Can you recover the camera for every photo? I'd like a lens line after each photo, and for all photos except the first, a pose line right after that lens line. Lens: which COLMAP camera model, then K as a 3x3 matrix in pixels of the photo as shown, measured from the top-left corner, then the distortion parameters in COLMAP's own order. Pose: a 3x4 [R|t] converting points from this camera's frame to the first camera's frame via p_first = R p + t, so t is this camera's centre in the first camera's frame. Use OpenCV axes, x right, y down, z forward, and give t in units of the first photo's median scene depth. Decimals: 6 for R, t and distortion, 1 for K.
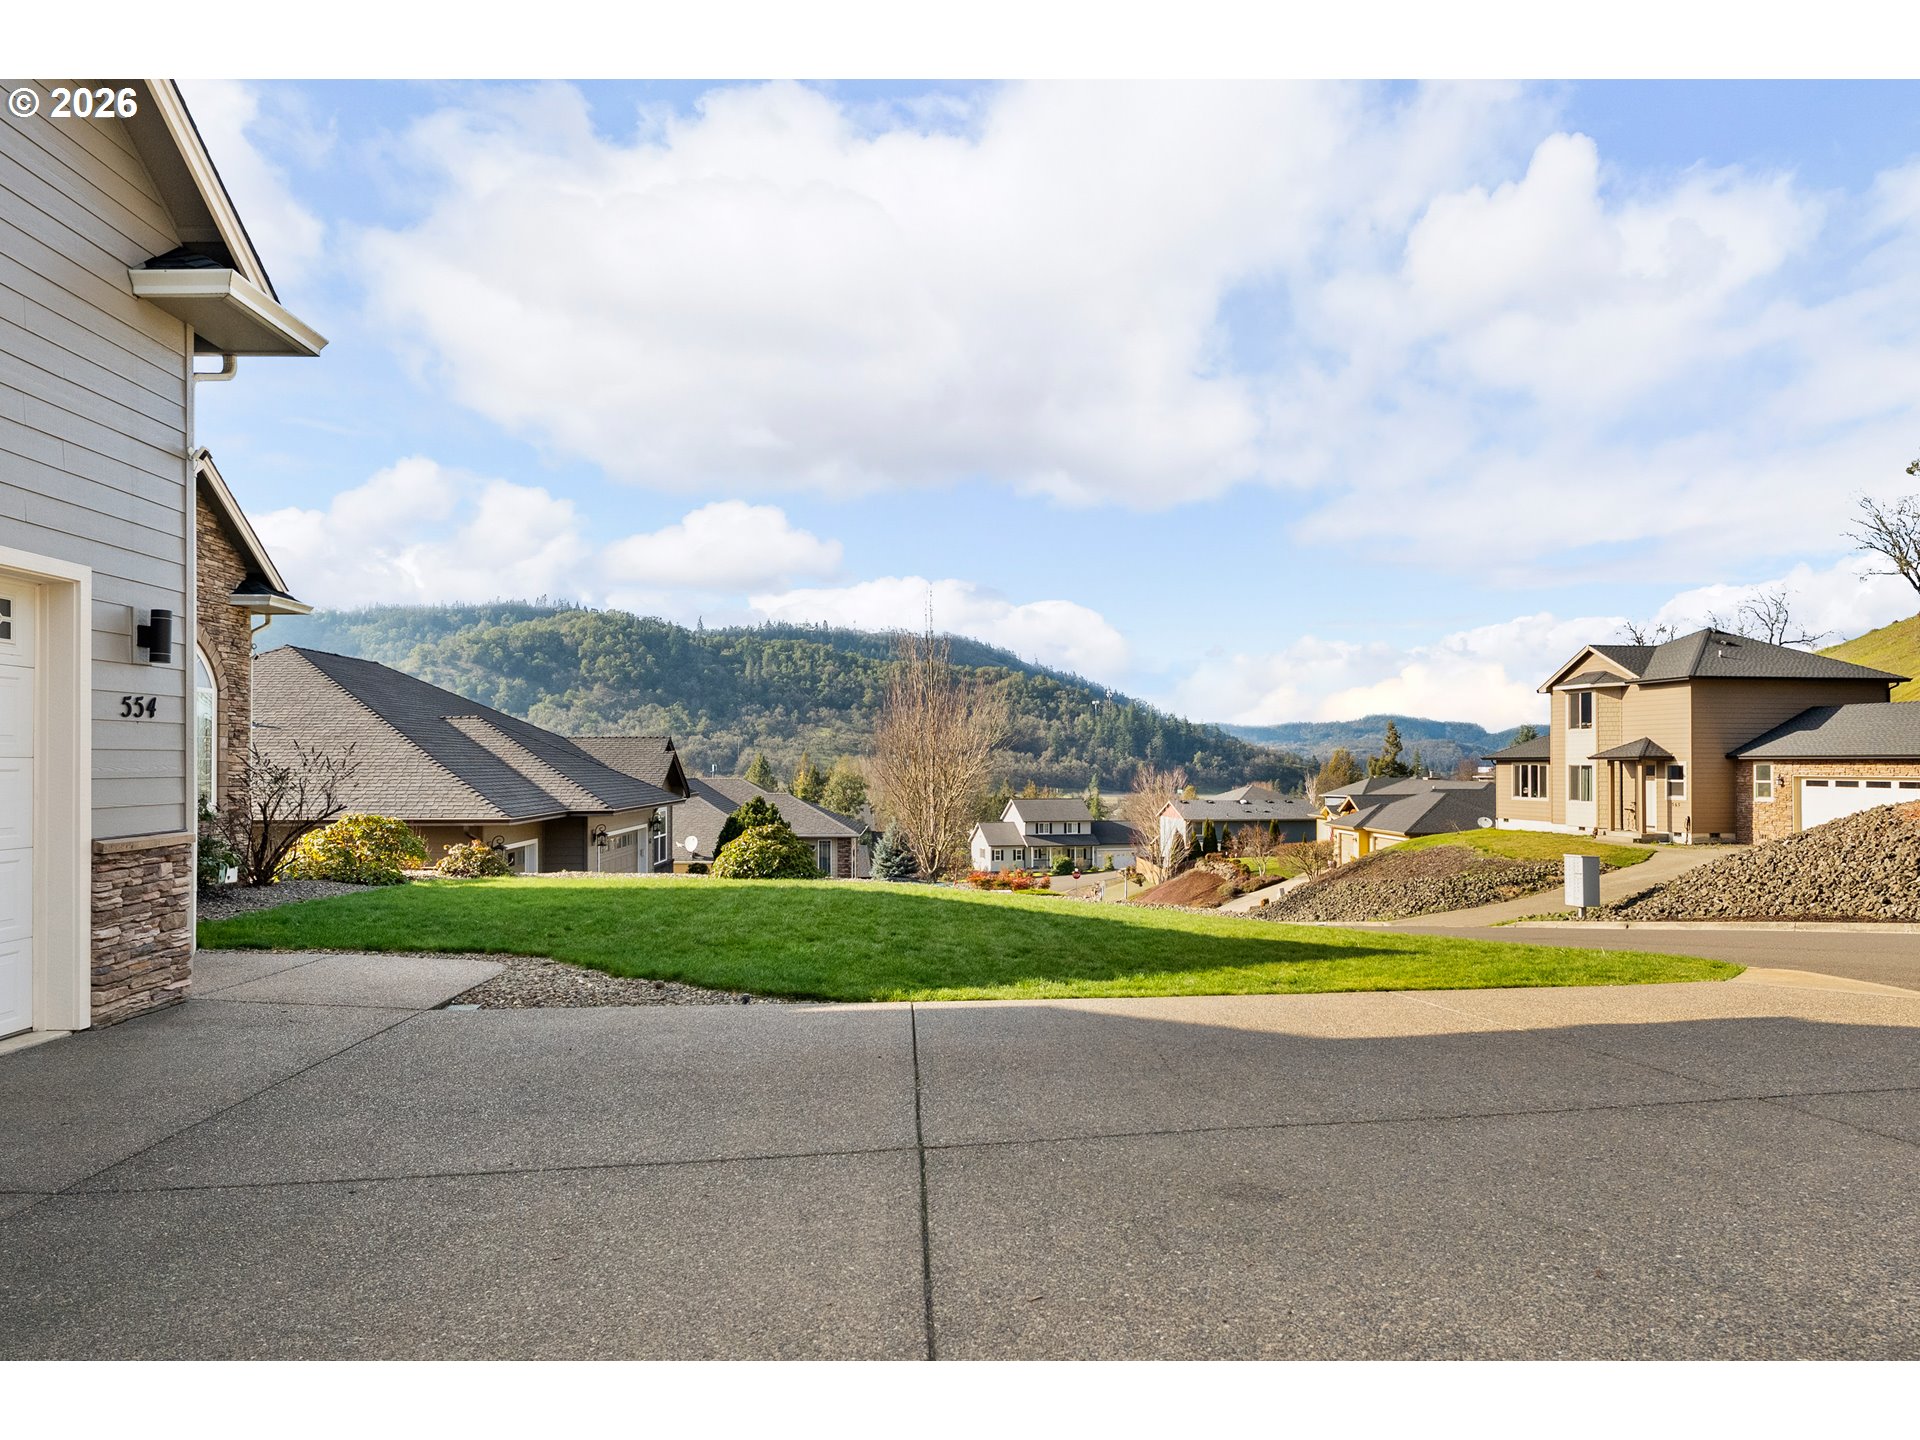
lens RADIAL K [[1265.1, 0, 965.2], [0, 1265.1, 755.0], [0, 0, 1]] dist [-0.000967, -0.000188]
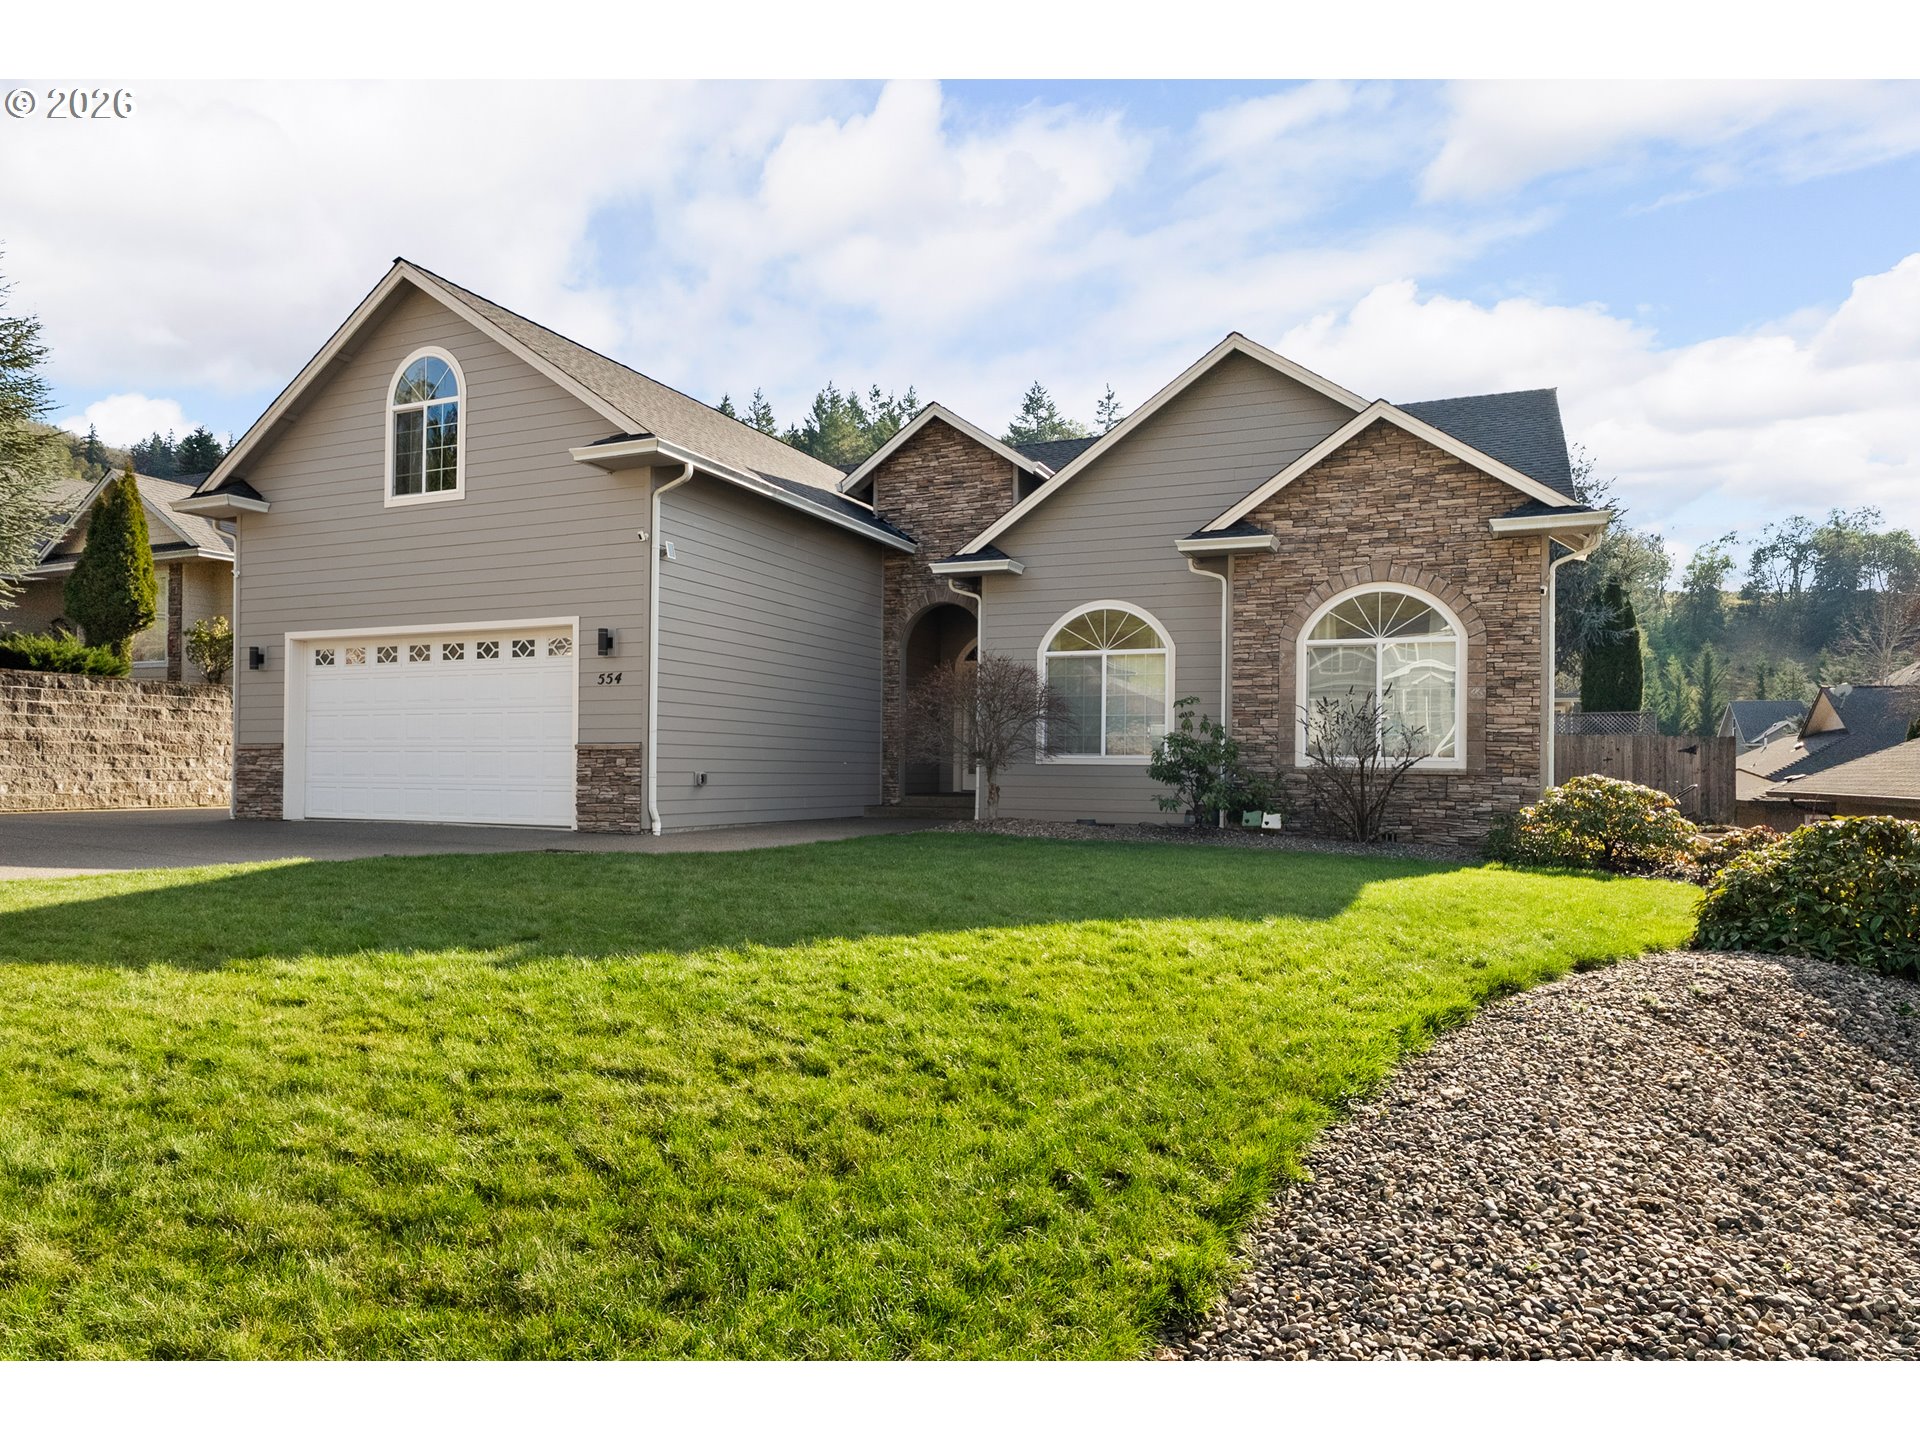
lens RADIAL K [[1170.4, 0, 949.9], [0, 1170.4, 732.2], [0, 0, 1]] dist [-0.019430, 0.004203]
pose [[-0.447838, -0.026065, -0.893735, 0.739161], [-0.002246, 0.999605, -0.028027, 0.095521], [0.894112, -0.010544, -0.447719, 2.274815]]
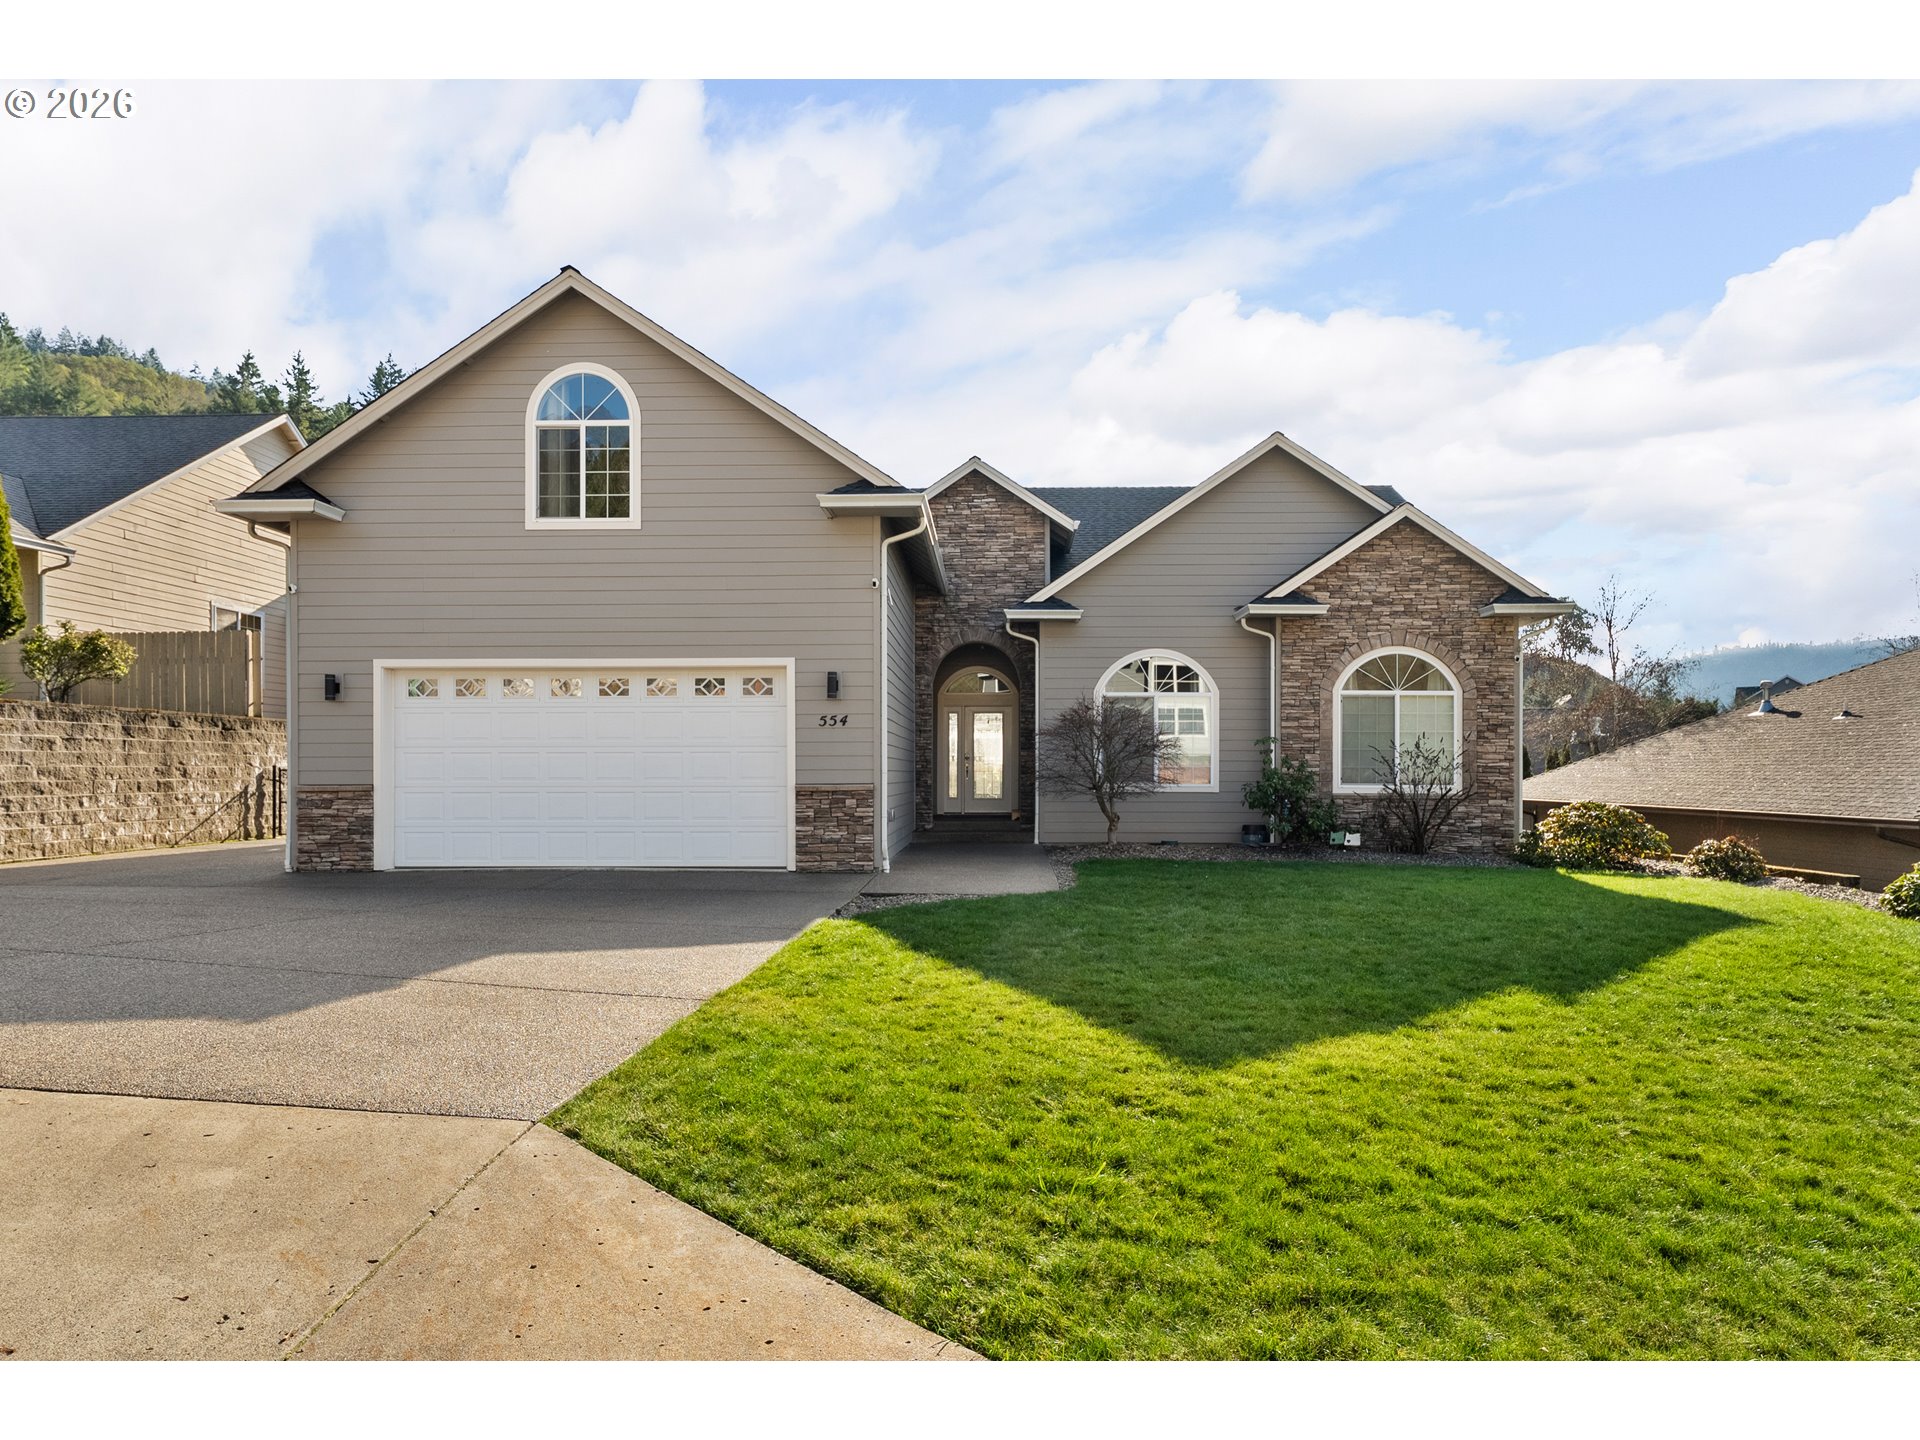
lens RADIAL K [[1170.4, 0, 959.3], [0, 1170.4, 739.7], [0, 0, 1]] dist [-0.019430, 0.004203]
pose [[-0.077355, -0.021560, -0.996770, 1.188994], [0.006233, 0.999736, -0.022108, 0.034751], [0.996984, -0.007923, -0.077200, 1.331379]]
